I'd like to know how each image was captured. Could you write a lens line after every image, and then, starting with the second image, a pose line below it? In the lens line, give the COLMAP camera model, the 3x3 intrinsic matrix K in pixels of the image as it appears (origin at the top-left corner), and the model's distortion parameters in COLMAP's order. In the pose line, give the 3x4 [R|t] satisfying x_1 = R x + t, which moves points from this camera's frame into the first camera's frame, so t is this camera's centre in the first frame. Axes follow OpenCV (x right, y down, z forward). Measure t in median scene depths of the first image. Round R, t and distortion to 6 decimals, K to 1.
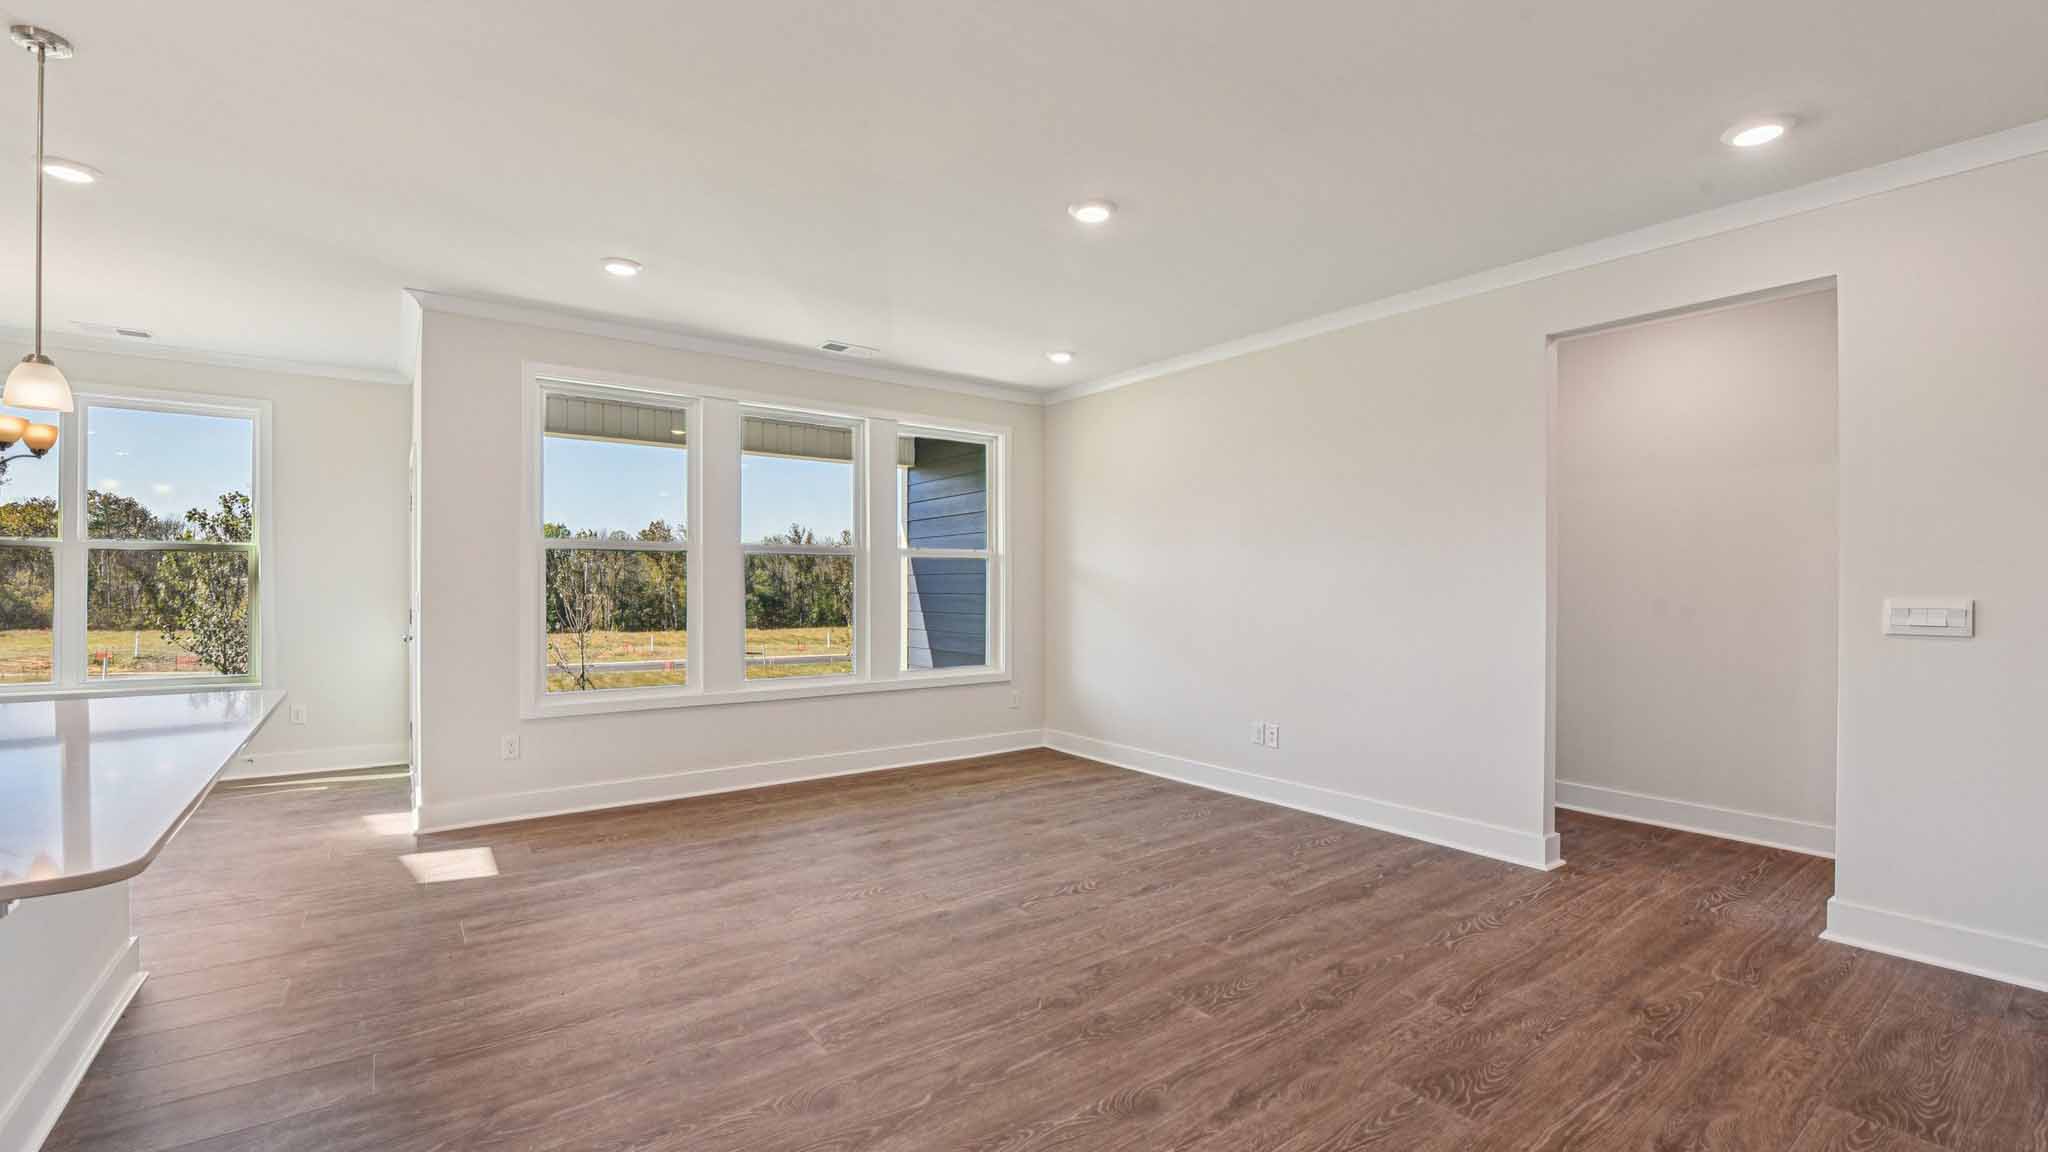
lens RADIAL K [[848.6, 0, 1007.7], [0, 848.6, 598.1], [0, 0, 1]] dist [-0.014085, -0.002226]
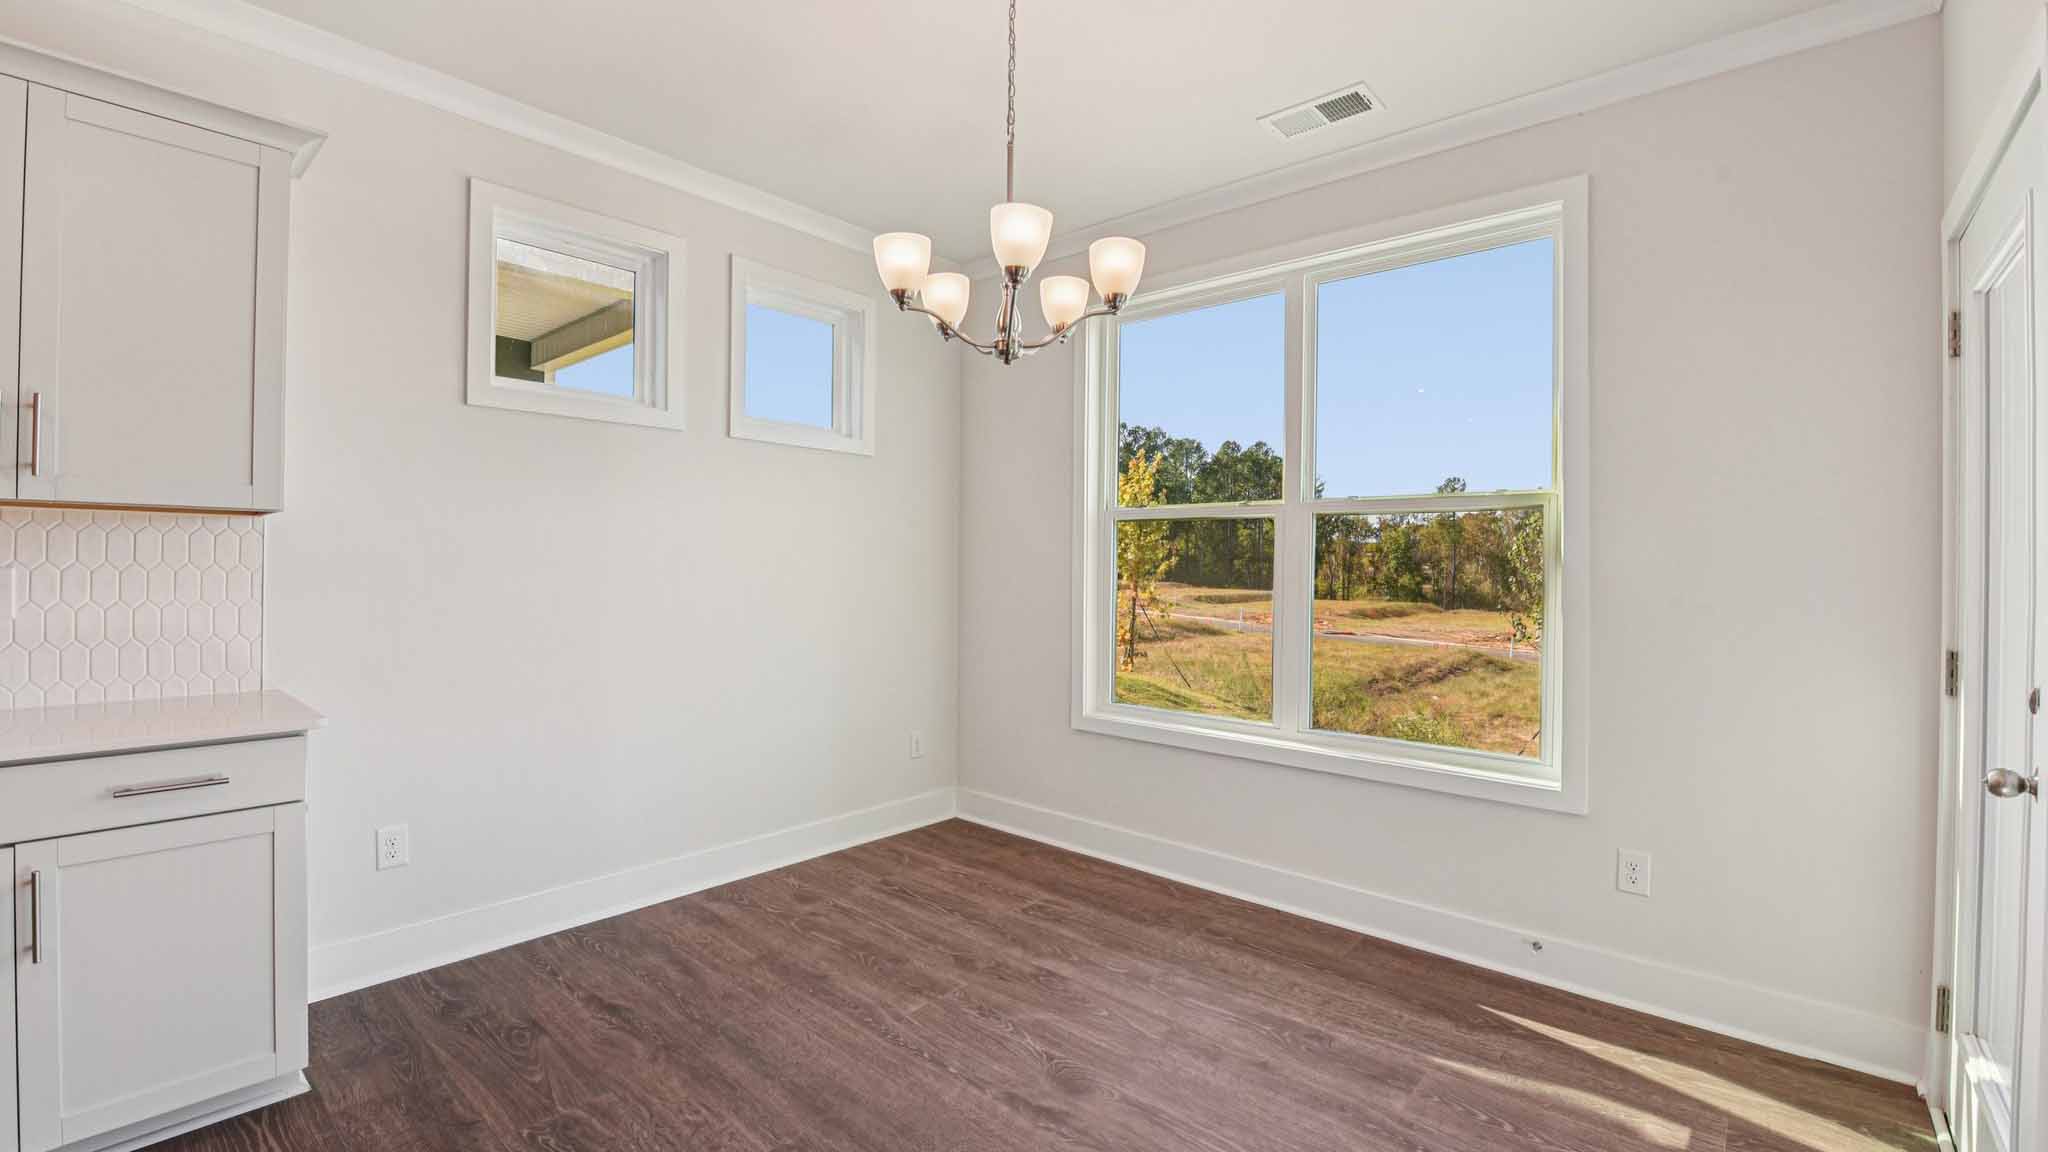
lens RADIAL K [[863.7, 0, 1023.4], [0, 863.7, 567.9], [0, 0, 1]] dist [-0.015741, -0.001994]
pose [[0.212163, -0.002704, -0.977231, -0.649857], [-0.021808, 0.999734, -0.007501, -0.021744], [0.976991, 0.022902, 0.212047, 0.914645]]
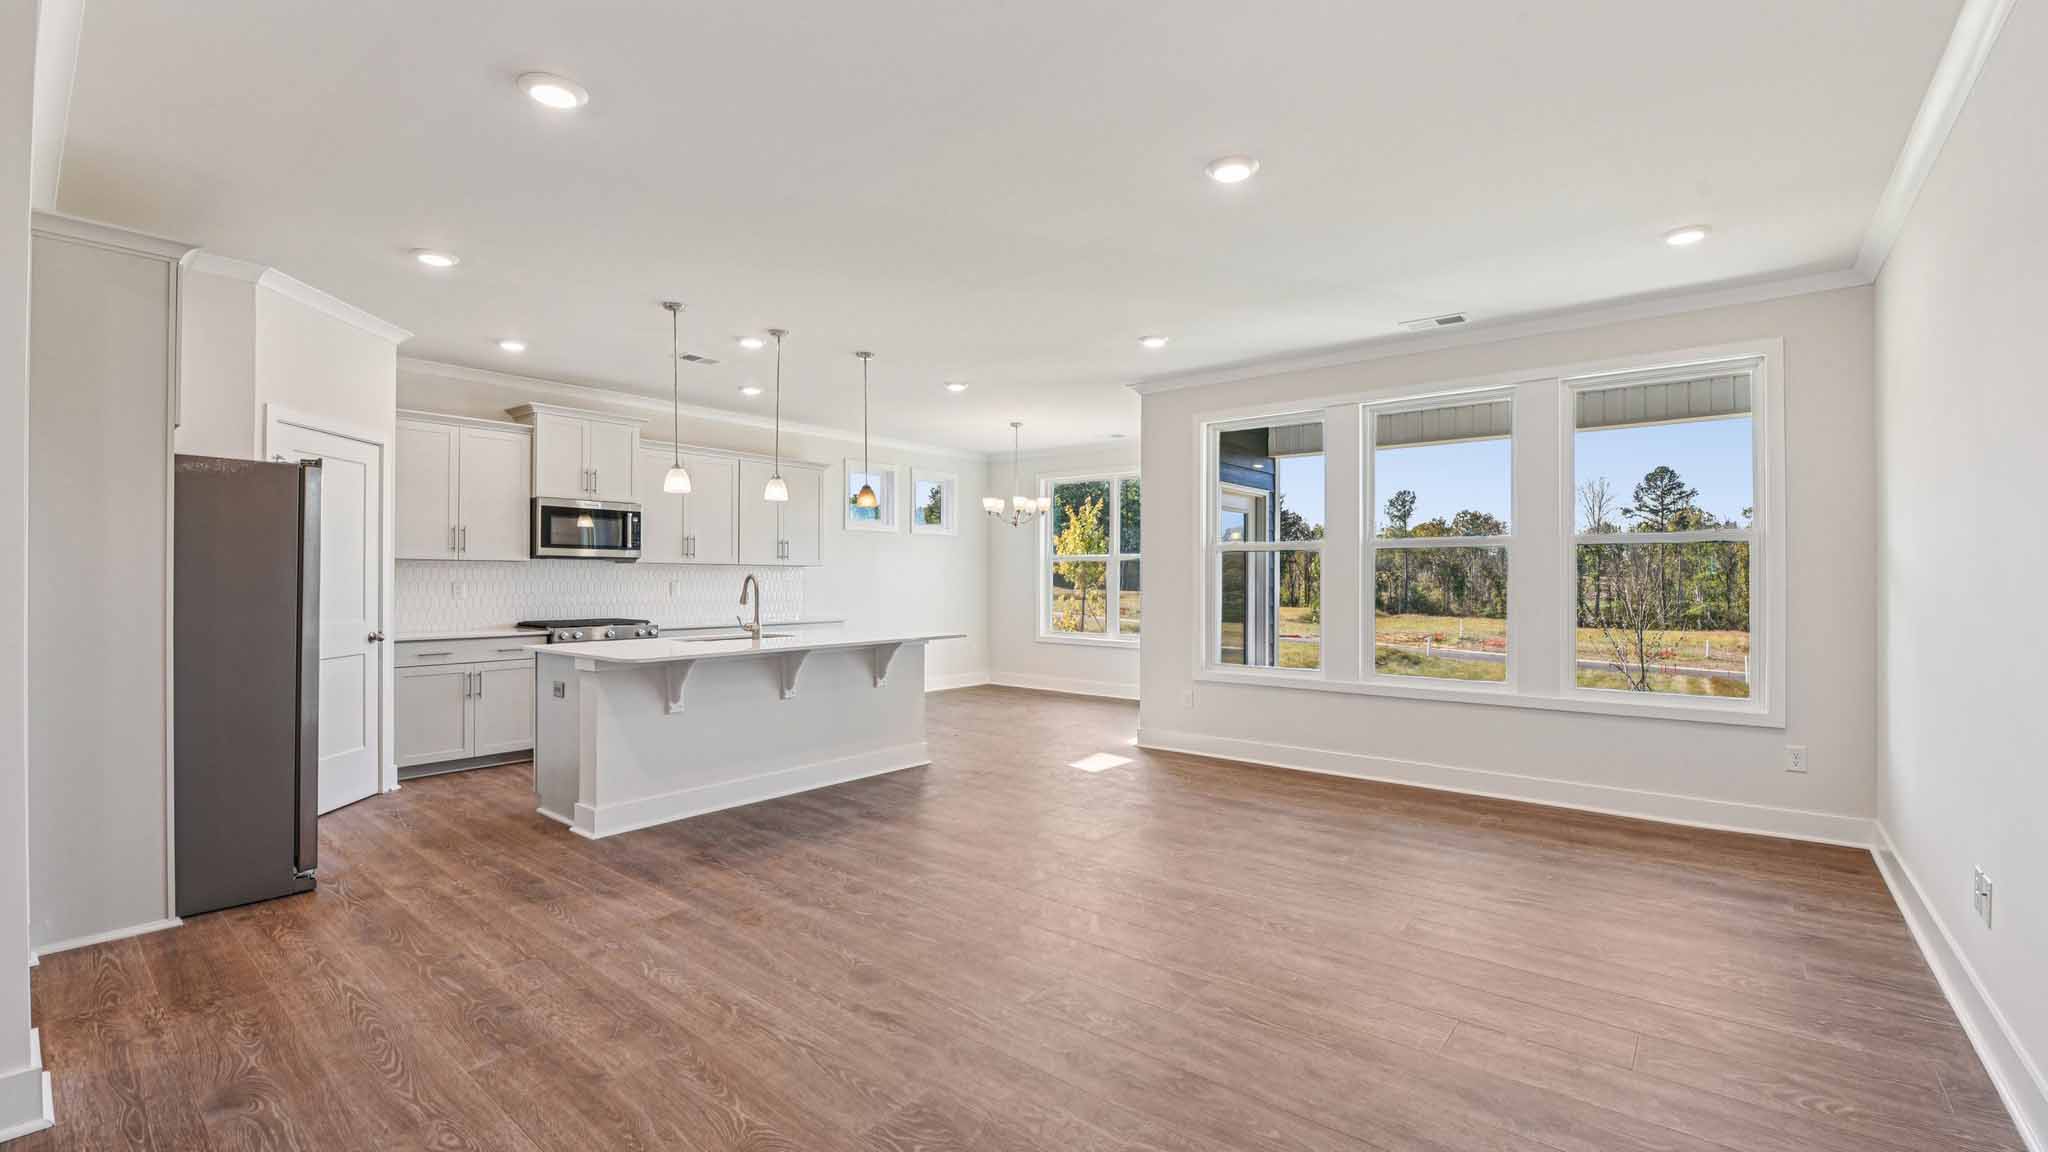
lens RADIAL K [[848.6, 0, 1039.1], [0, 848.6, 575.0], [0, 0, 1]] dist [-0.014085, -0.002226]
pose [[0.263189, -0.007548, -0.964715, 0.775084], [-0.016080, 0.999796, -0.012210, -0.002971], [0.964610, 0.018726, 0.263014, 0.468976]]
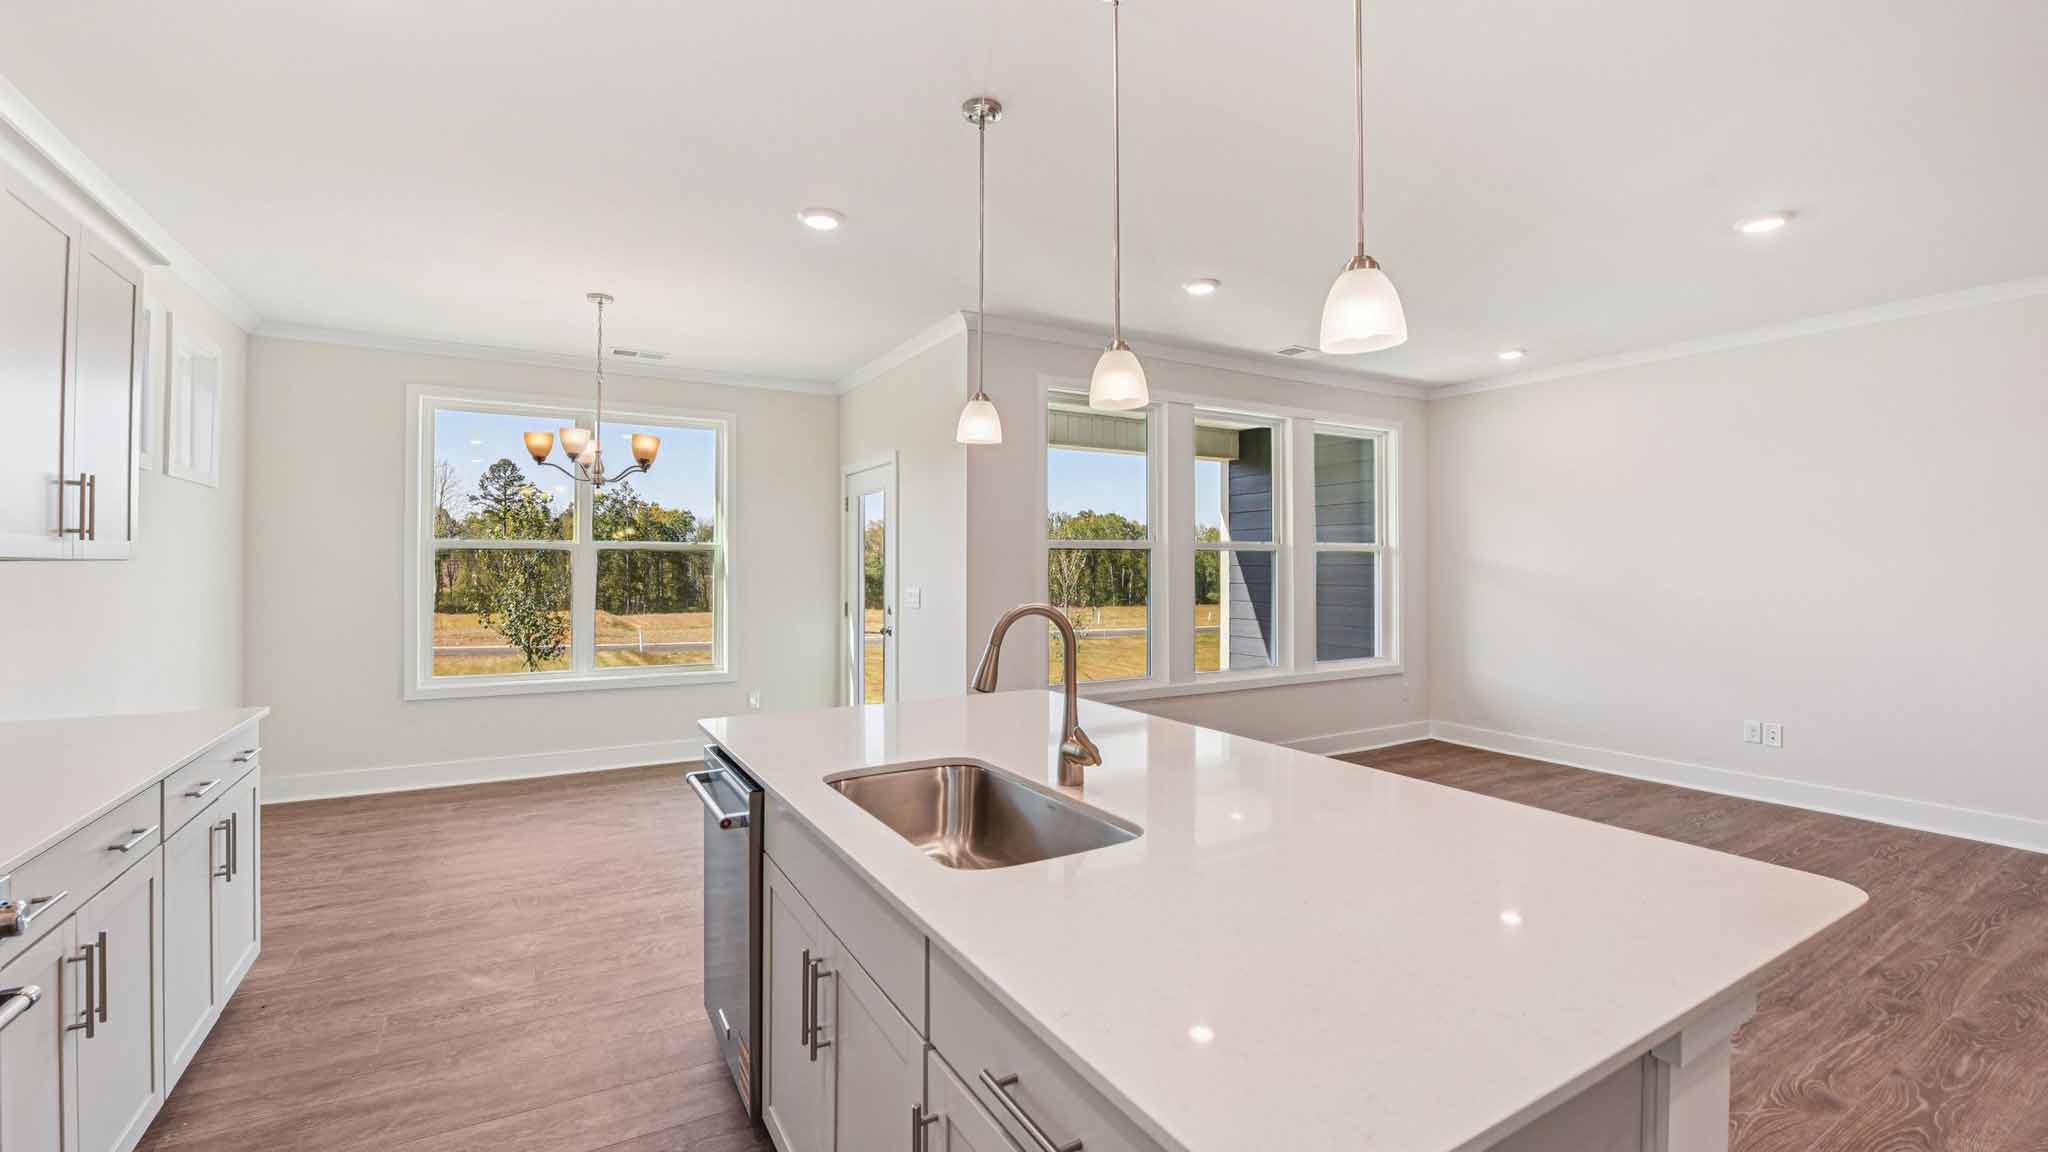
lens RADIAL K [[848.6, 0, 1005.0], [0, 848.6, 554.9], [0, 0, 1]] dist [-0.014085, -0.002226]
pose [[0.993866, -0.005110, -0.110473, -0.580020], [0.002027, 0.999606, -0.027997, -0.025370], [0.110573, 0.027601, 0.993485, -0.077165]]
